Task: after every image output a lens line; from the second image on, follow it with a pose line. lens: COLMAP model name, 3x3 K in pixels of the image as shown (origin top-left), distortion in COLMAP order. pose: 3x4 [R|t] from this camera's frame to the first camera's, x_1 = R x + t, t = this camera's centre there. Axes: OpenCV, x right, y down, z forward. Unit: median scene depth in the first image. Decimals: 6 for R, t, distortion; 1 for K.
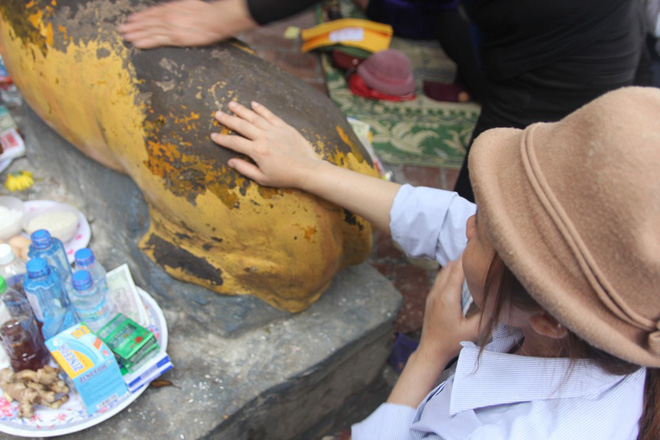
lens RADIAL K [[631.5, 0, 328.9], [0, 631.5, 224.6], [0, 0, 1]] dist [-0.058032, 0.000000]
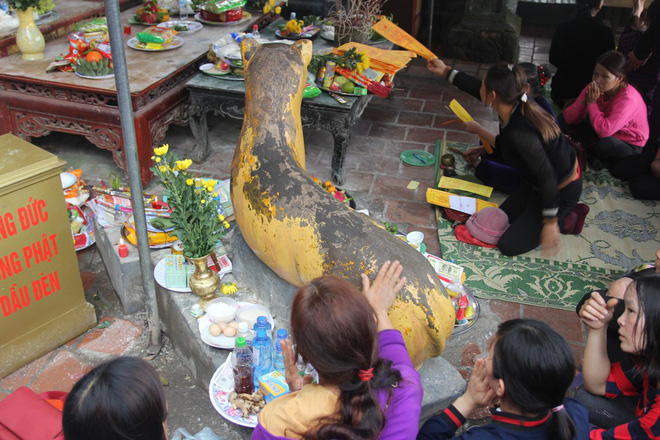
lens RADIAL K [[713.4, 0, 326.5], [0, 713.4, 225.2], [0, 0, 1]] dist [-0.028066, 0.000000]
pose [[0.981697, 0.062976, -0.179734, 0.070677], [-0.095125, 0.979733, -0.176281, 0.077839], [0.164990, 0.190152, 0.967792, -0.846611]]
